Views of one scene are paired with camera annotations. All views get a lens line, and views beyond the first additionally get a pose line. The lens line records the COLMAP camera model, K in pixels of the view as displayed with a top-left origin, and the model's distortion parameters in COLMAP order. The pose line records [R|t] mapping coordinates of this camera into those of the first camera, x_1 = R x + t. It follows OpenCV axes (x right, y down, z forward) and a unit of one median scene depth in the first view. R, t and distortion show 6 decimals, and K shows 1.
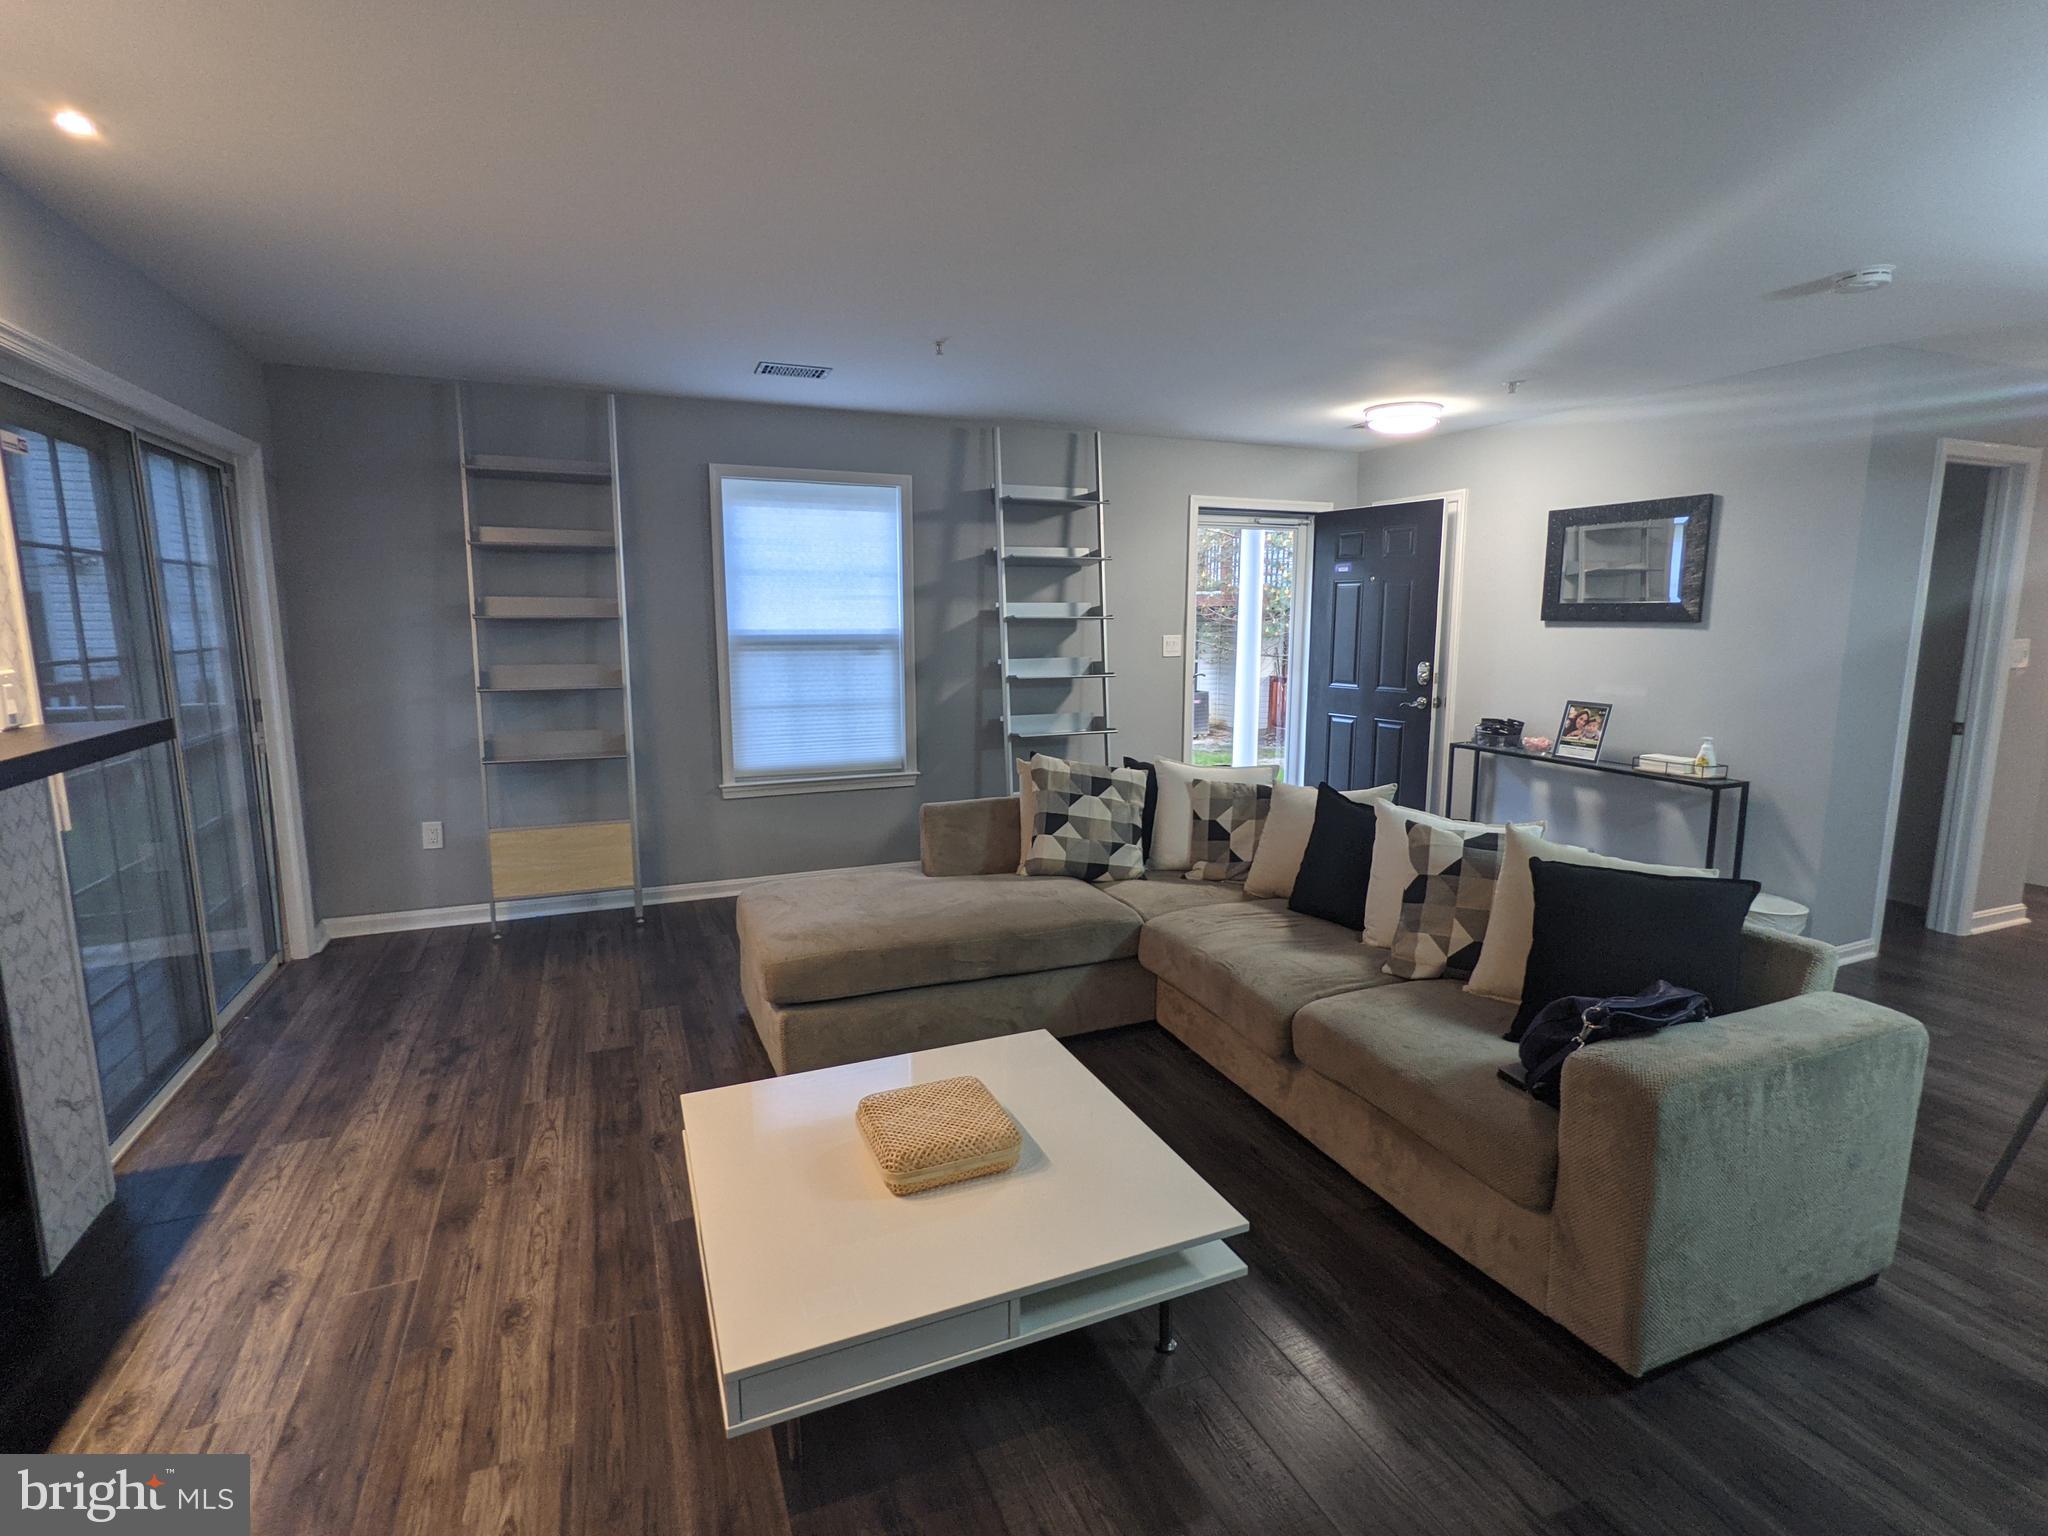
lens RADIAL K [[990.8, 0, 1026.8], [0, 990.8, 761.8], [0, 0, 1]] dist [0.002100, -0.000170]
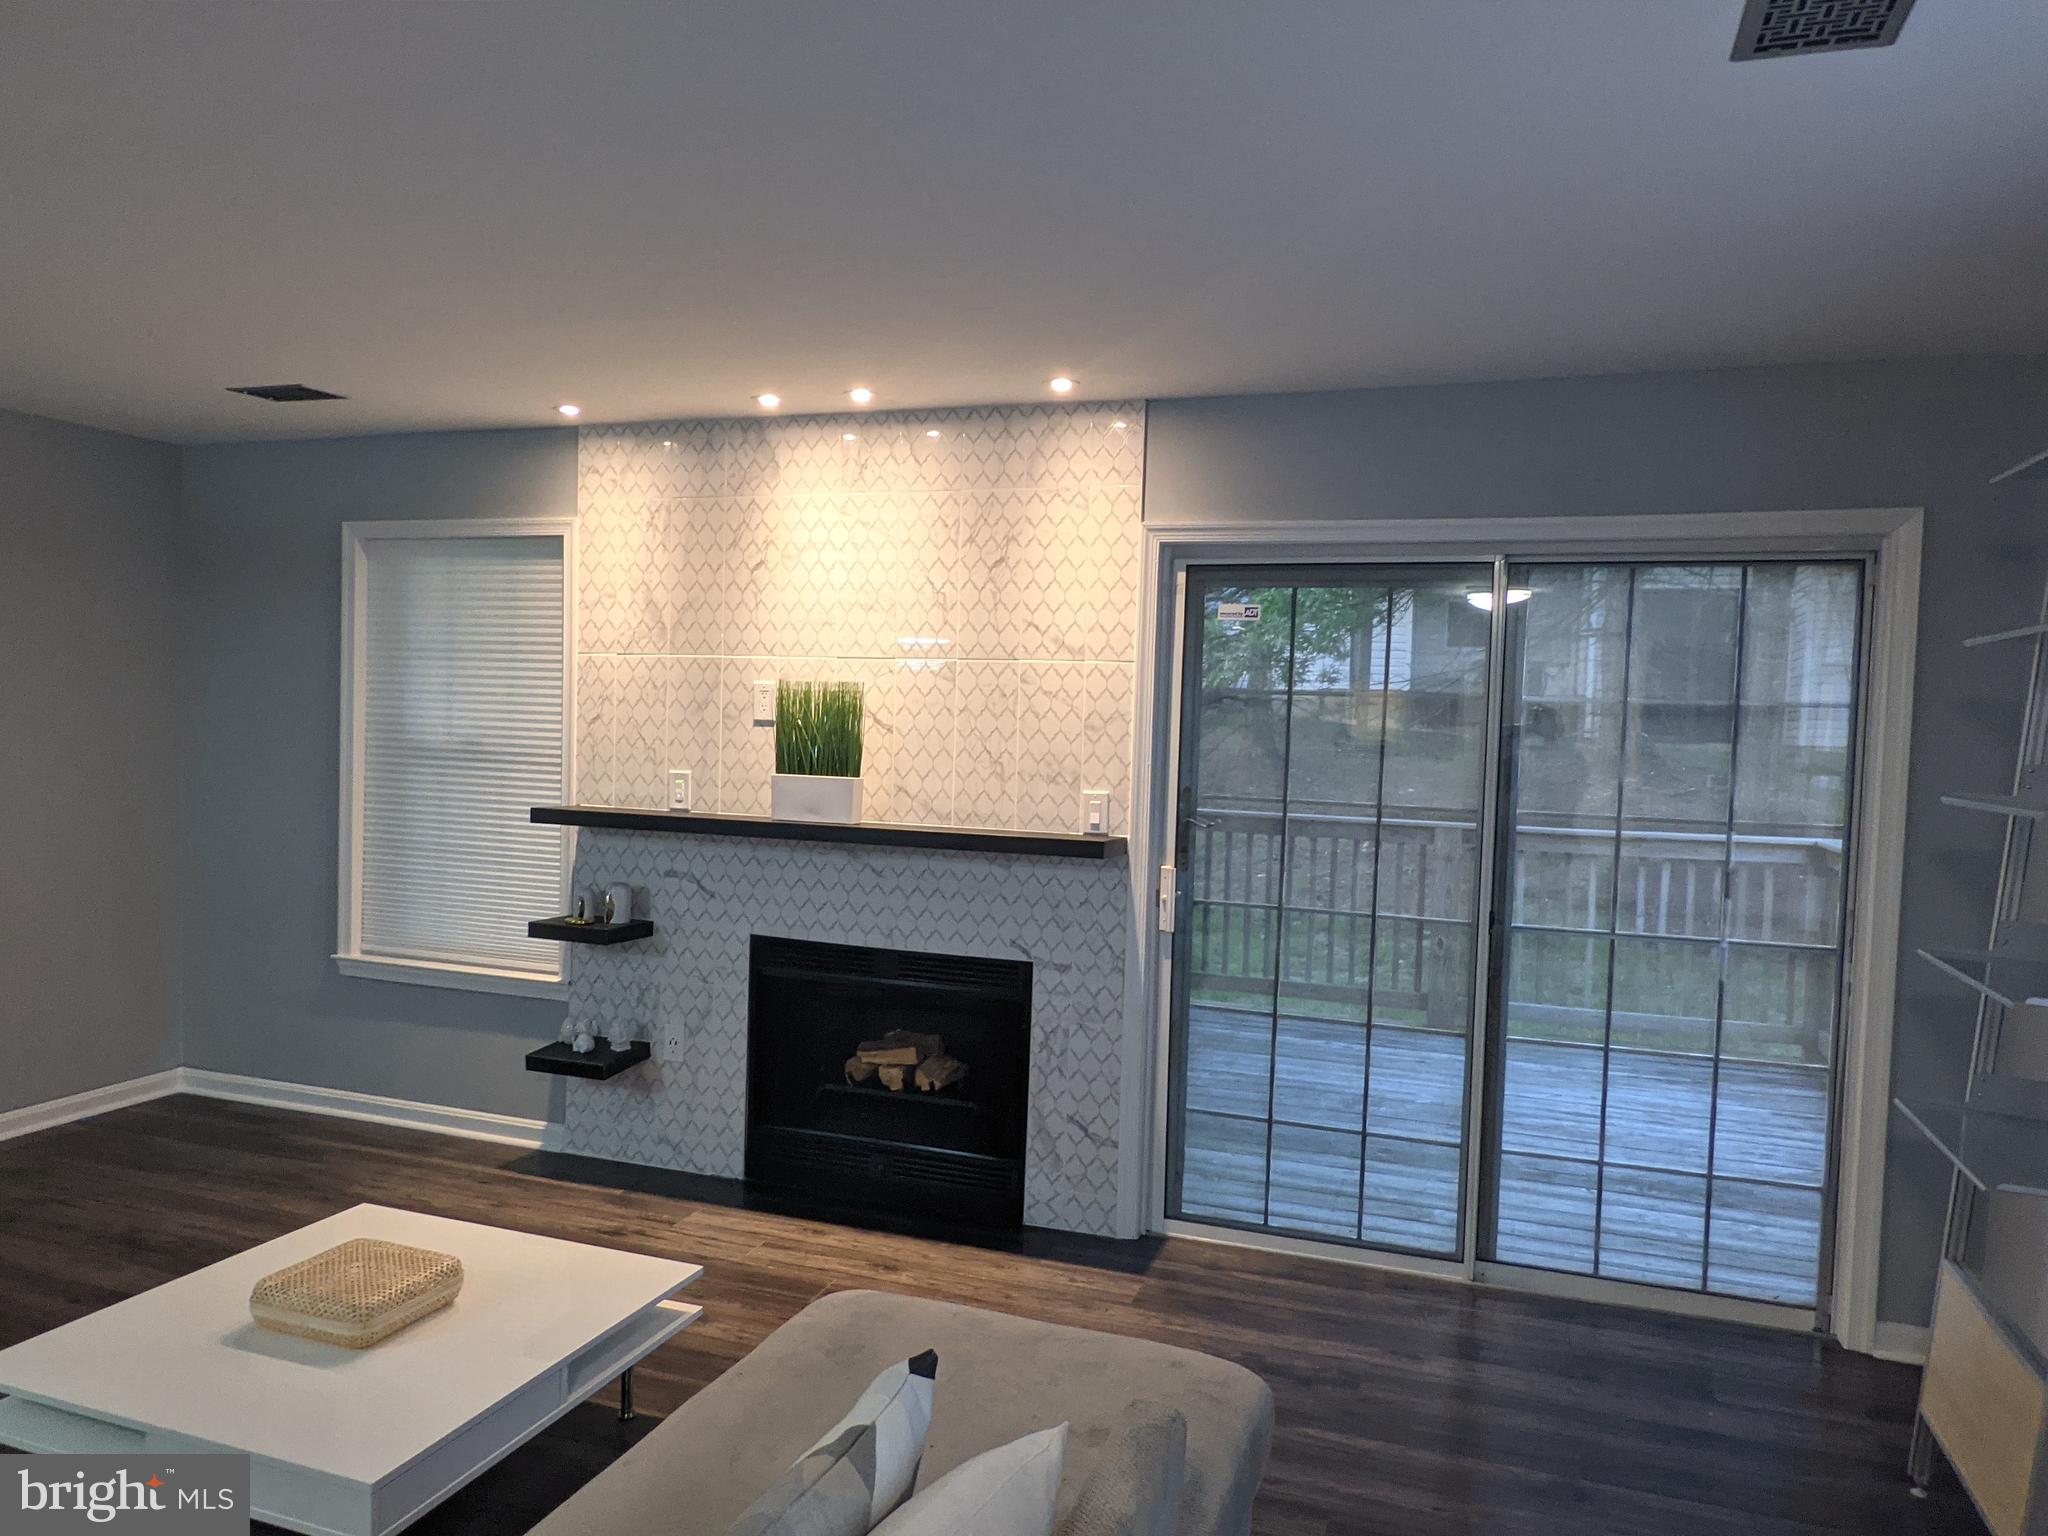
lens RADIAL K [[1406.8, 0, 1008.4], [0, 1406.8, 779.6], [0, 0, 1]] dist [0.004502, -0.000921]
pose [[-0.679109, 0.010286, -0.733965, 0.250948], [-0.141324, 0.979363, 0.144486, -0.202751], [0.720304, 0.201849, -0.663640, 1.209377]]
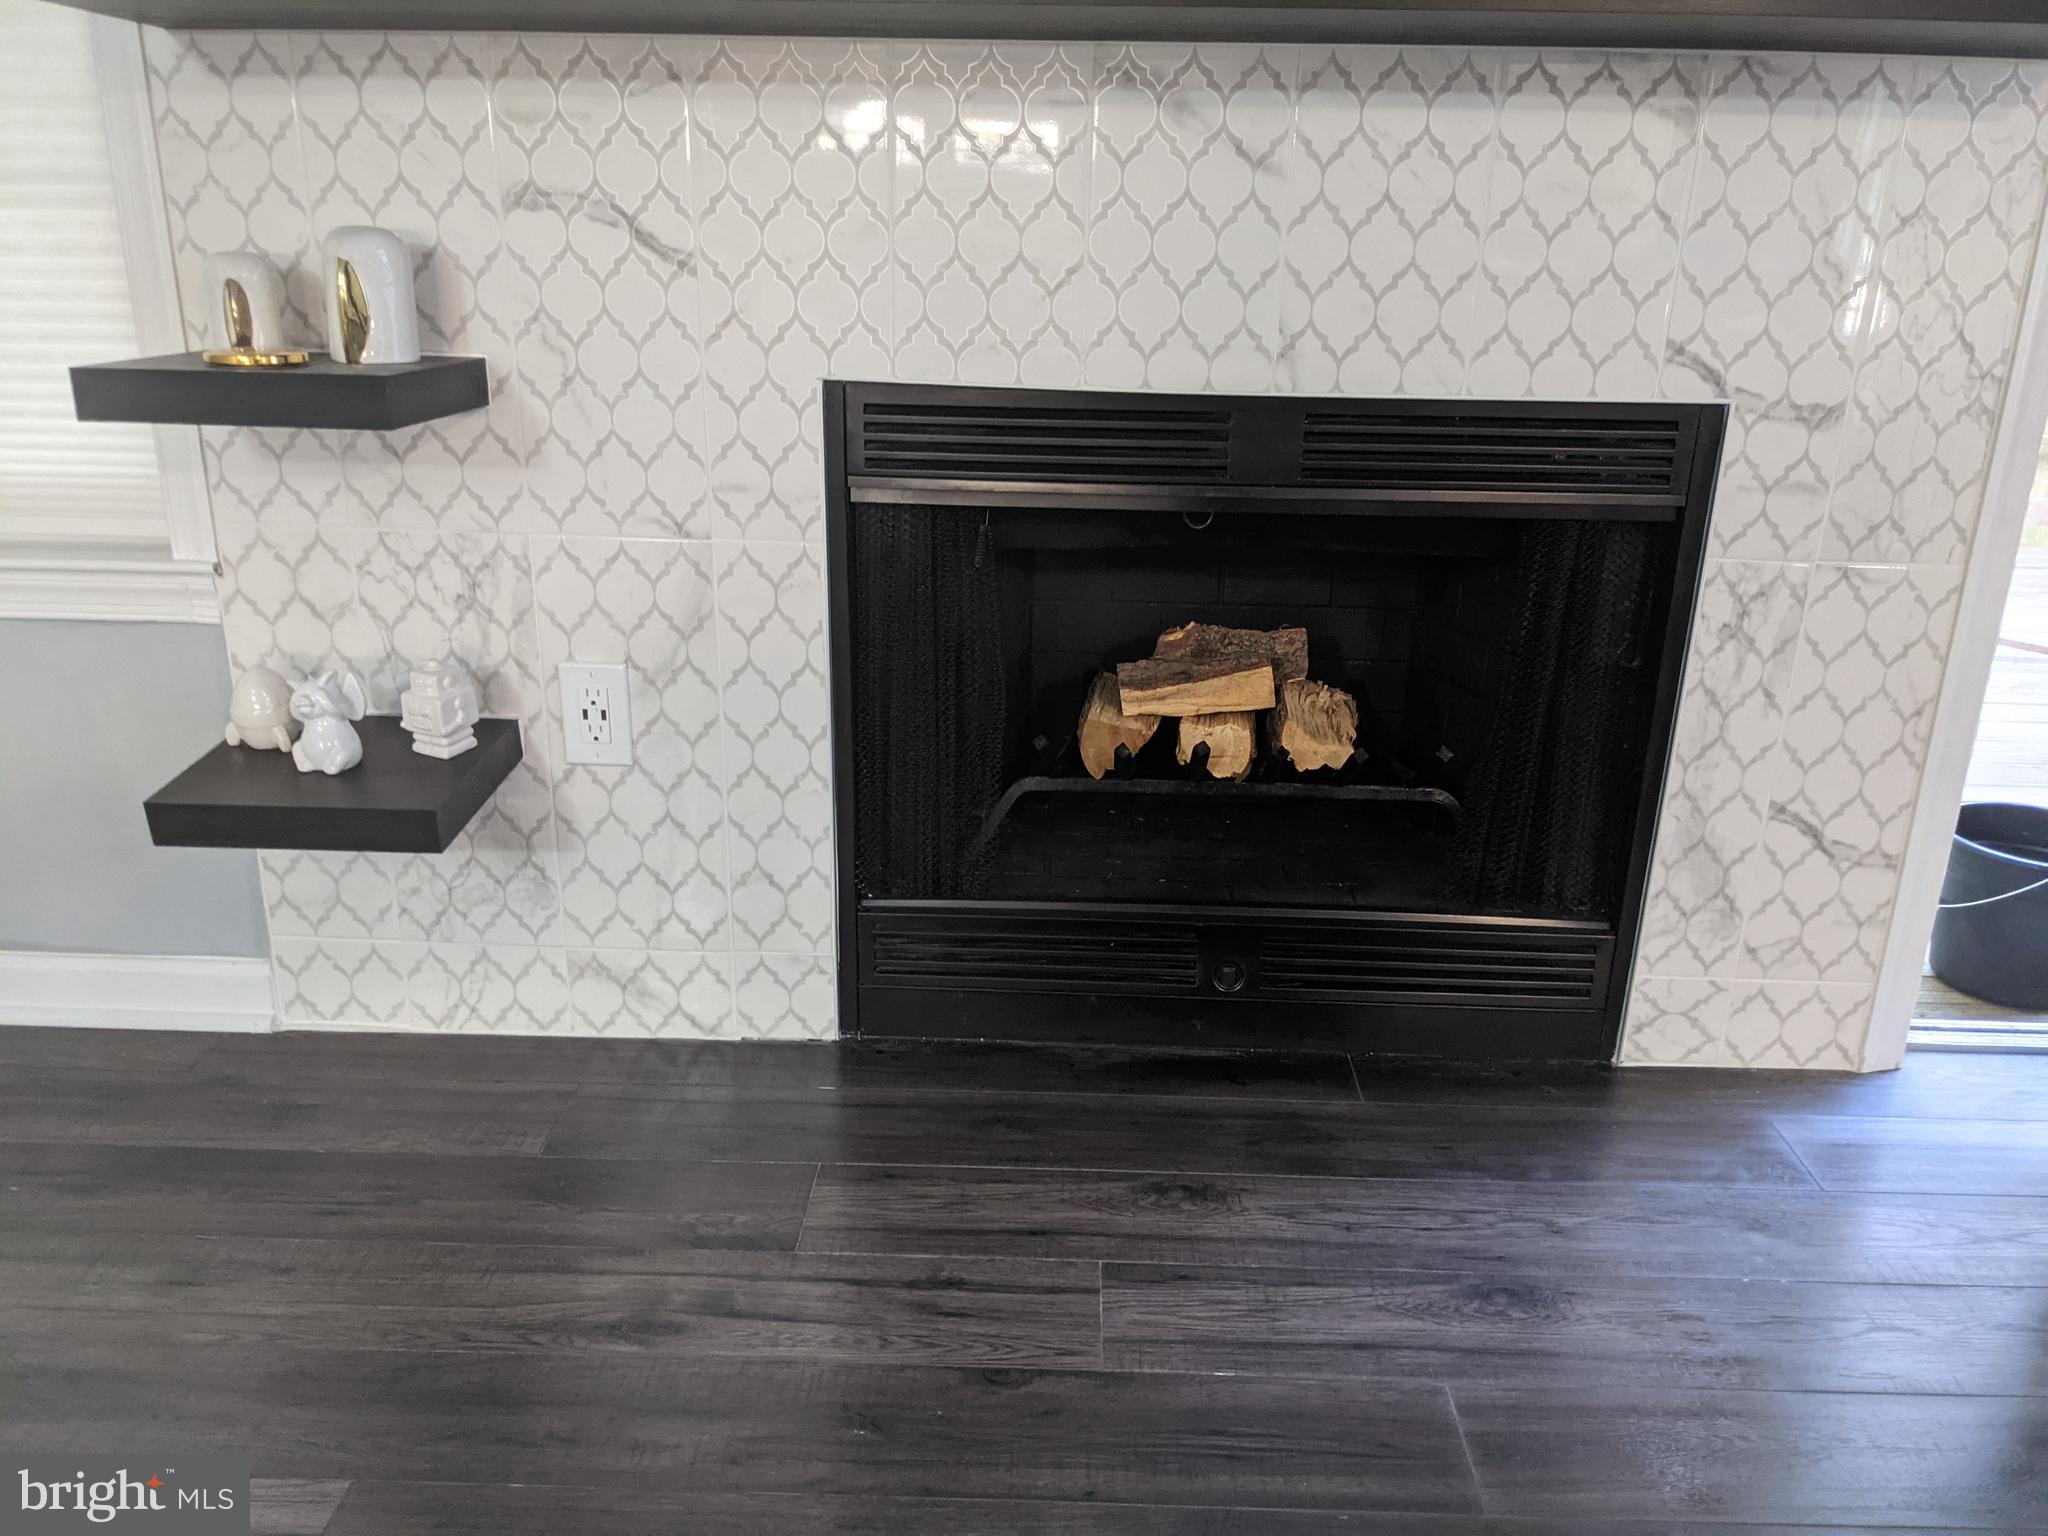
lens RADIAL K [[1535.9, 0, 1046.7], [0, 1535.9, 775.0], [0, 0, 1]] dist [0.056801, -0.098008]
pose [[-0.414803, 0.291688, -0.861891, -0.083829], [-0.156516, 0.910234, 0.383376, 0.047445], [0.896349, 0.293925, -0.331914, 0.536765]]
